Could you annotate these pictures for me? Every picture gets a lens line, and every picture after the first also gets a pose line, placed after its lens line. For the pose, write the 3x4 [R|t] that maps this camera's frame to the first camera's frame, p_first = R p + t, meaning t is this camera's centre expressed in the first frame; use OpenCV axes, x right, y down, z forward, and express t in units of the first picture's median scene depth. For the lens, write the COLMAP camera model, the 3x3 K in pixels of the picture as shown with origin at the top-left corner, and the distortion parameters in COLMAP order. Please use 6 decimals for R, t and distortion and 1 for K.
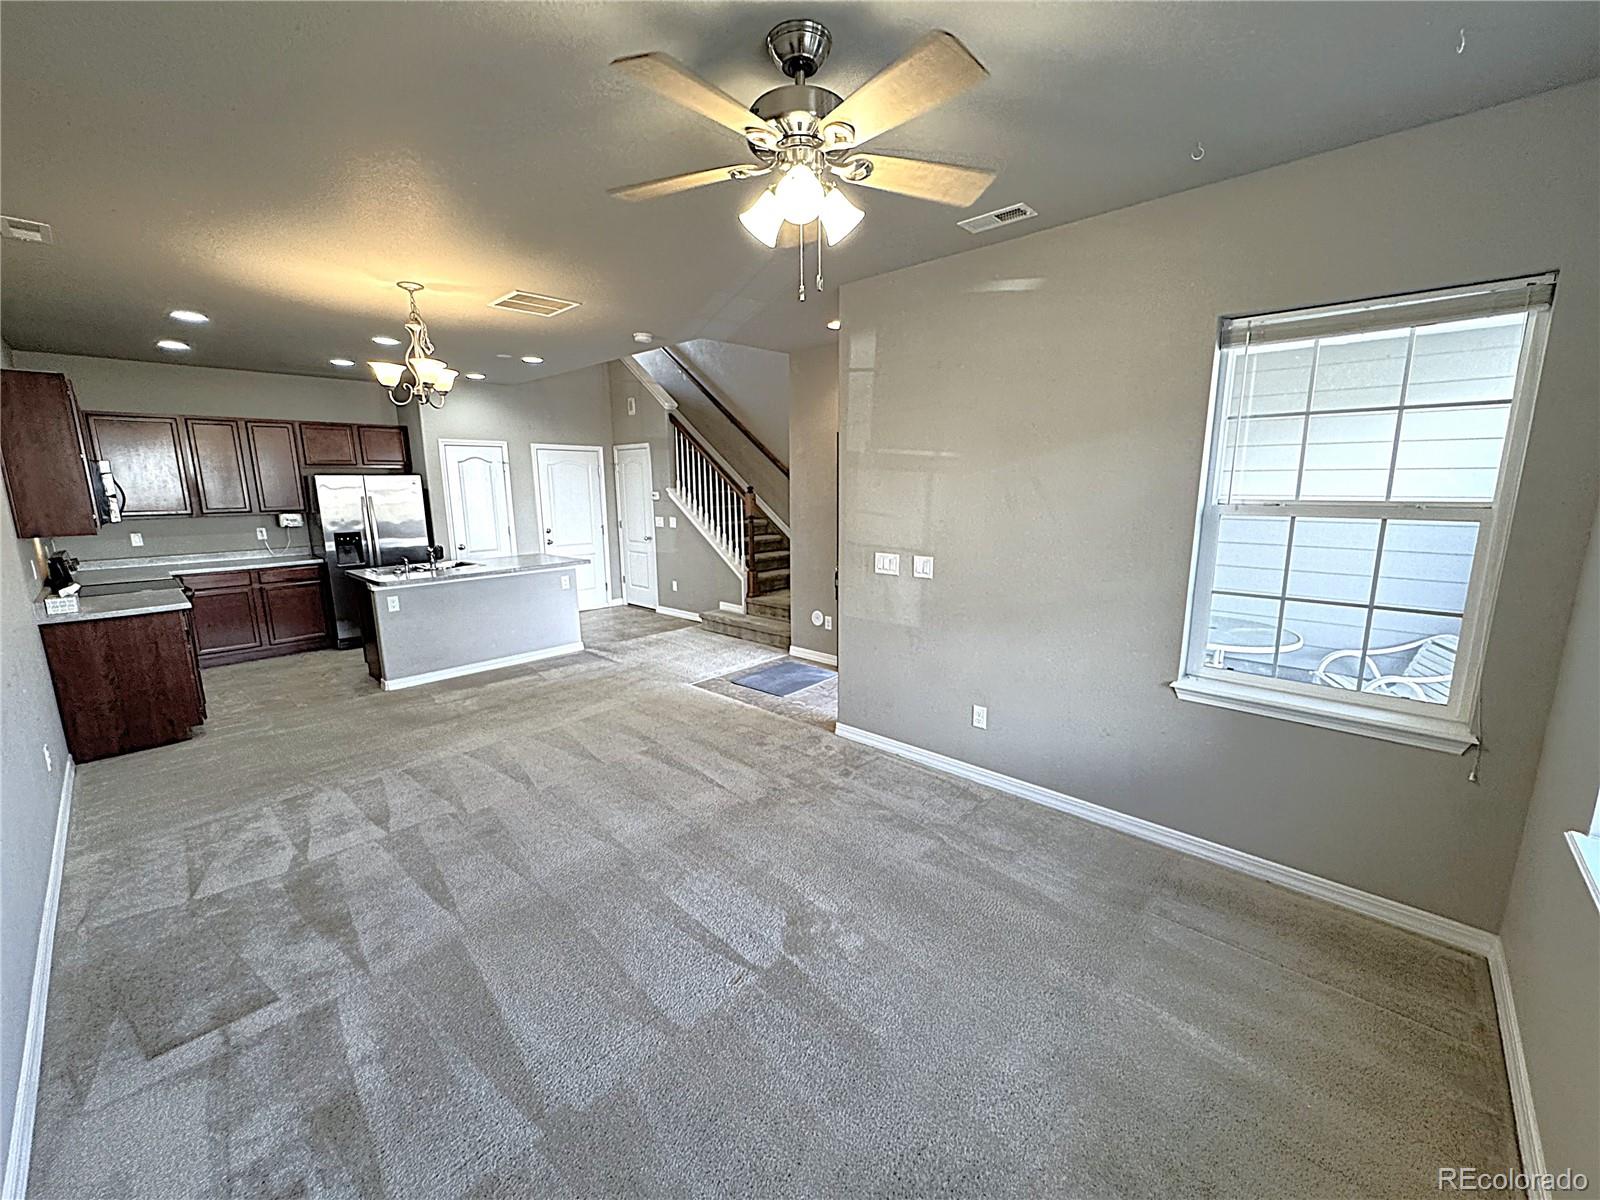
lens RADIAL K [[639.8, 0, 800.0], [0, 639.8, 600.0], [0, 0, 1]] dist [-0.002426, 0.000131]
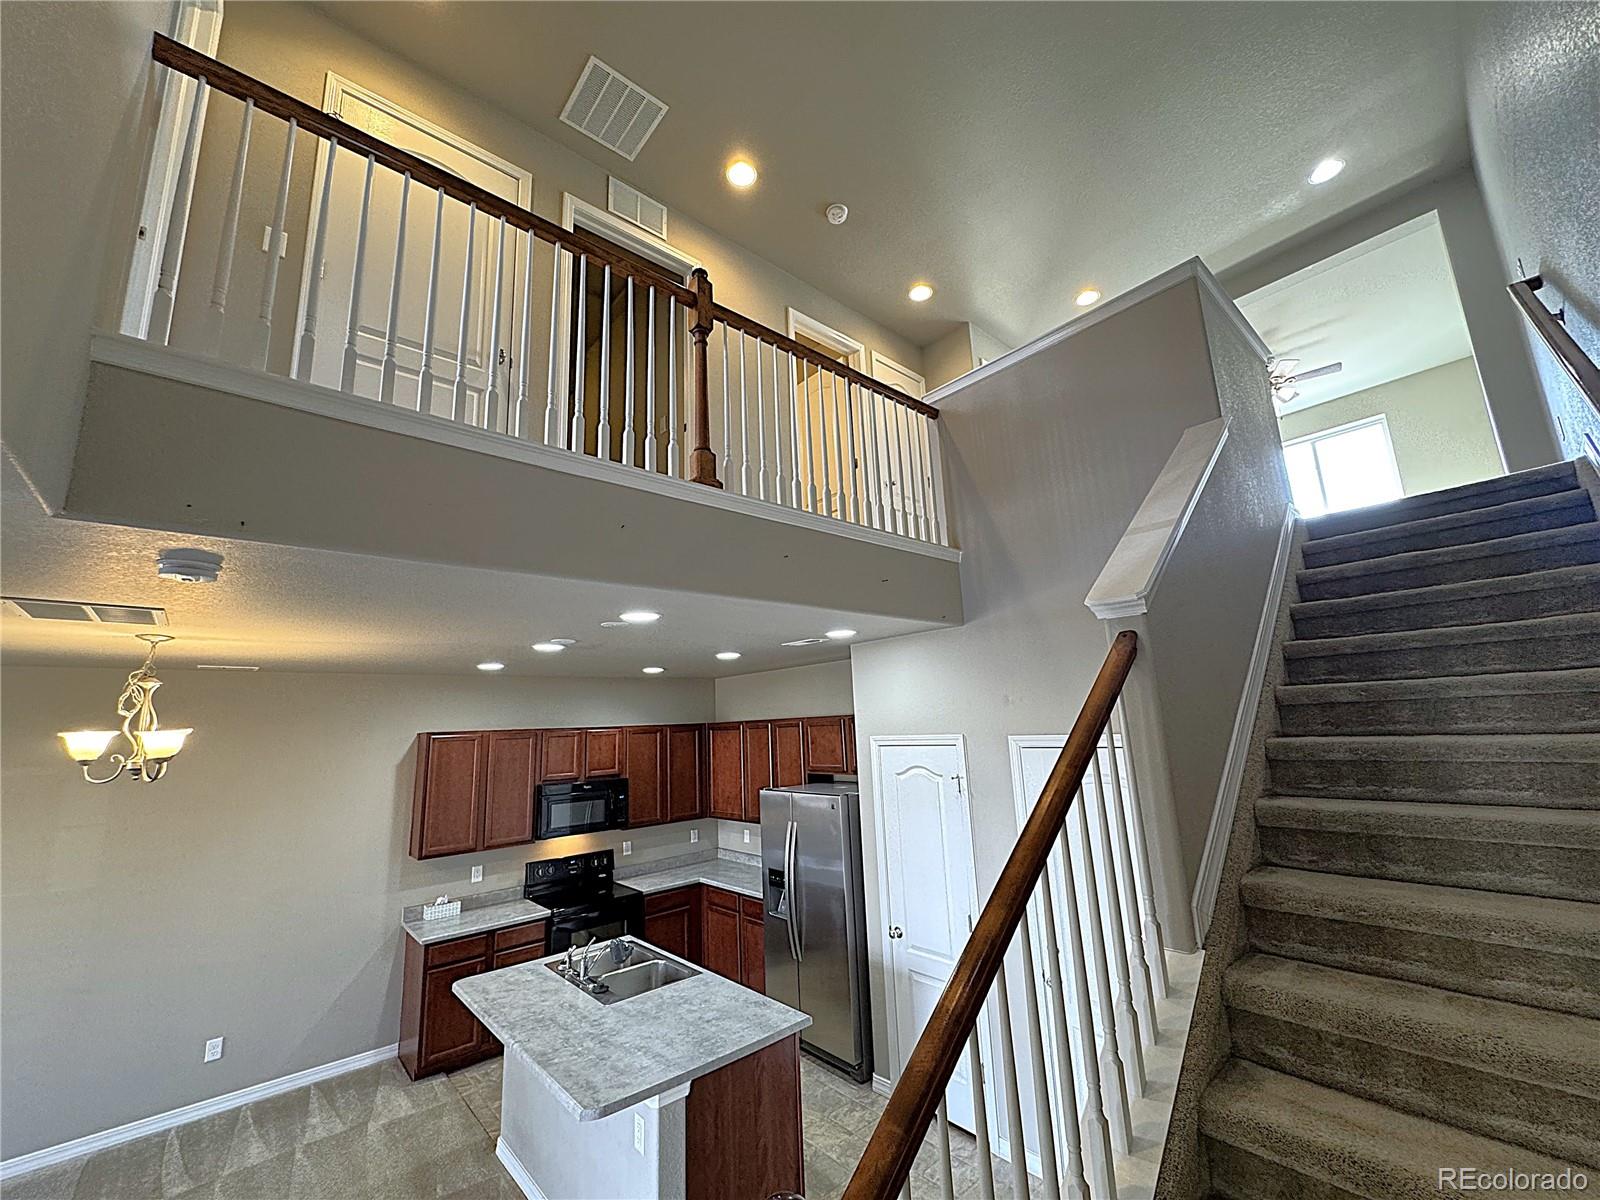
lens RADIAL K [[642.6, 0, 800.1], [0, 642.6, 598.2], [0, 0, 1]] dist [-0.002089, 0.000280]
pose [[-0.097533, -0.181787, -0.978489, 0.063187], [-0.138690, 0.976066, -0.167513, -0.249288], [0.985521, 0.119369, -0.120411, 0.923197]]
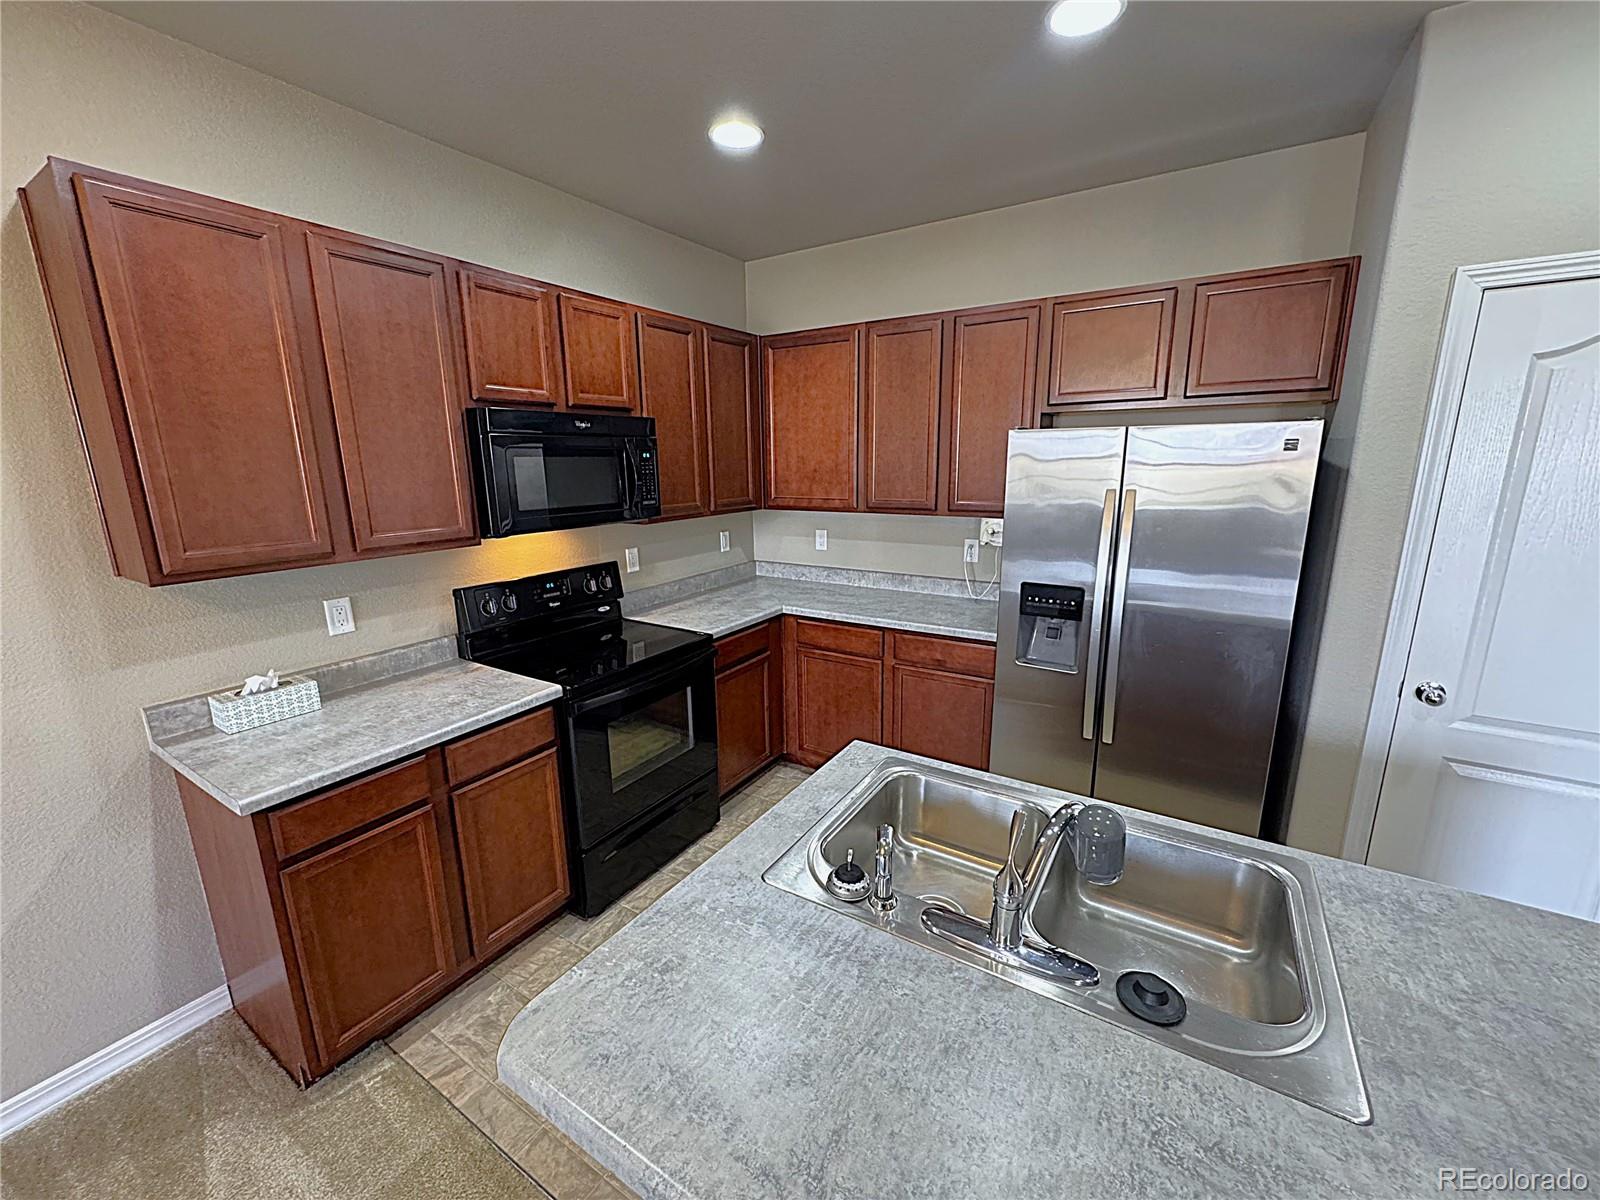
lens RADIAL K [[639.8, 0, 800.0], [0, 639.8, 600.0], [0, 0, 1]] dist [-0.002426, 0.000131]
pose [[0.186815, 0.221751, -0.957041, -0.326052], [-0.169554, 0.966850, 0.190926, -0.122362], [0.967653, 0.126602, 0.218220, 0.666806]]
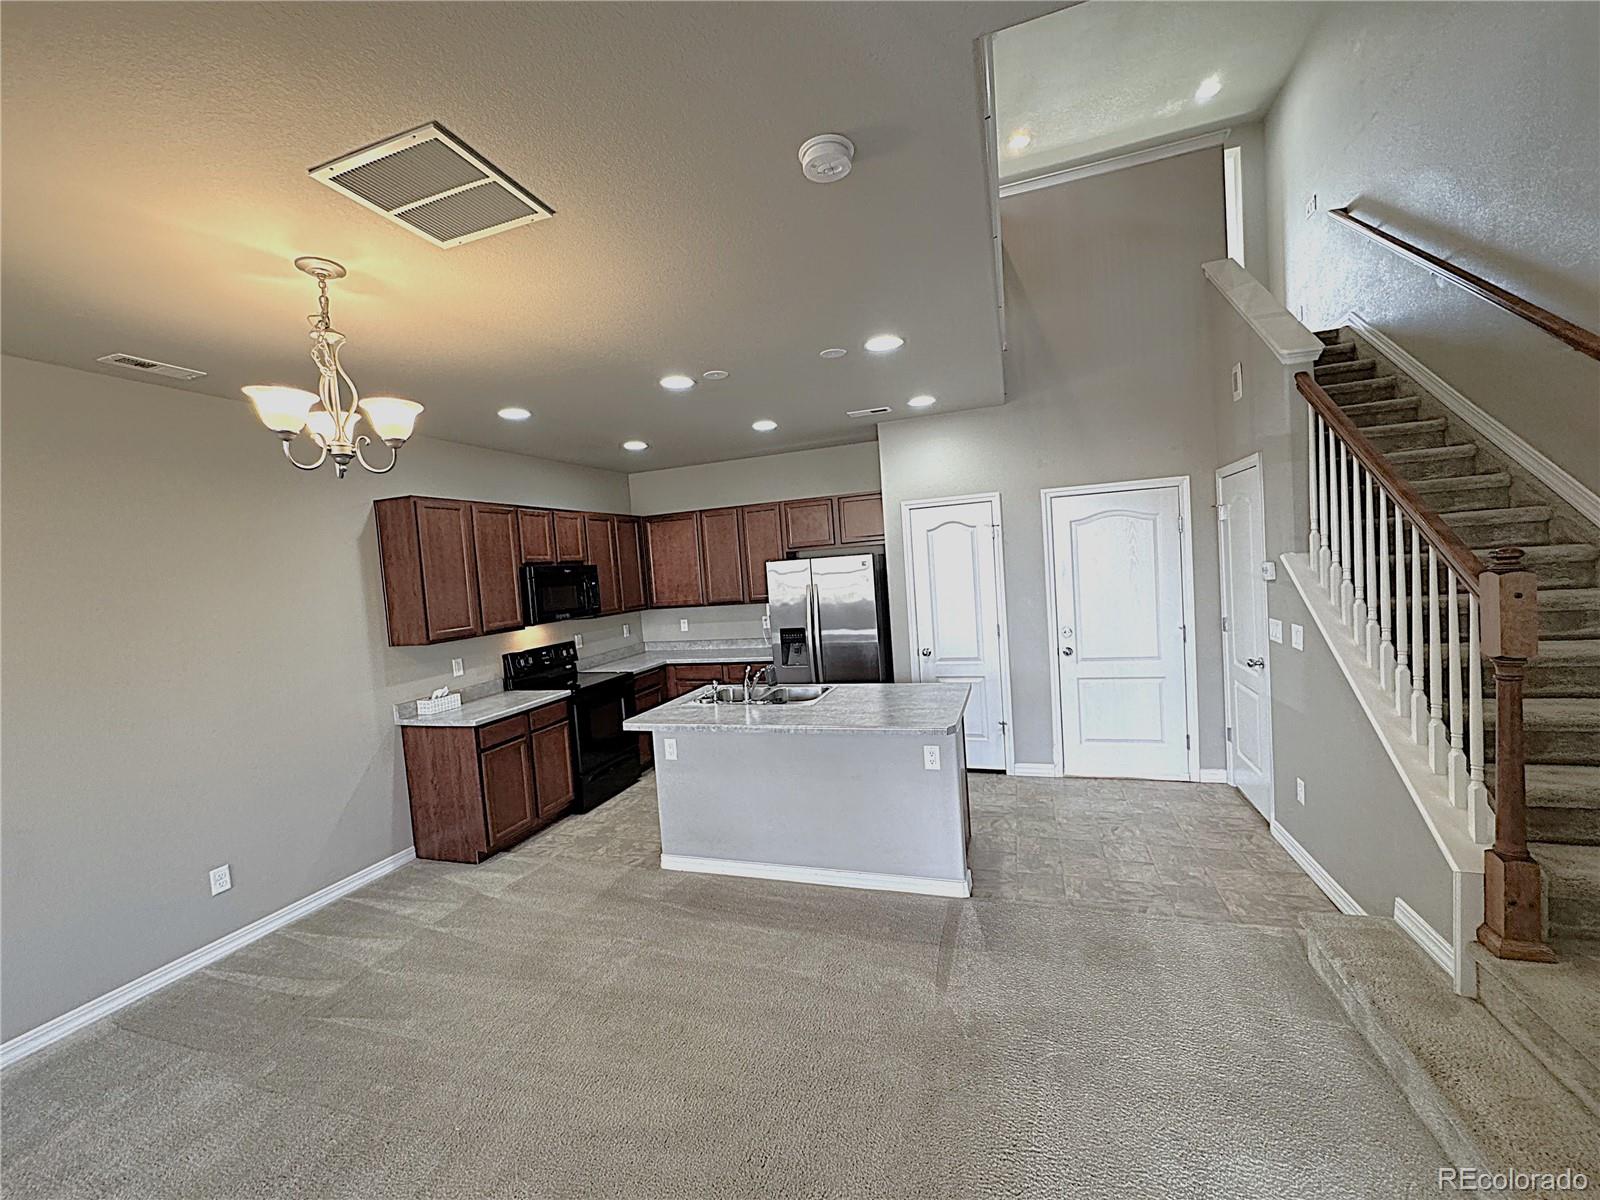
lens RADIAL K [[639.8, 0, 800.0], [0, 639.8, 600.0], [0, 0, 1]] dist [-0.002426, 0.000131]
pose [[0.410386, 0.028412, -0.911469, 0.042678], [-0.099214, 0.994972, -0.013656, -0.112337], [0.906499, 0.096035, 0.411142, 0.568363]]
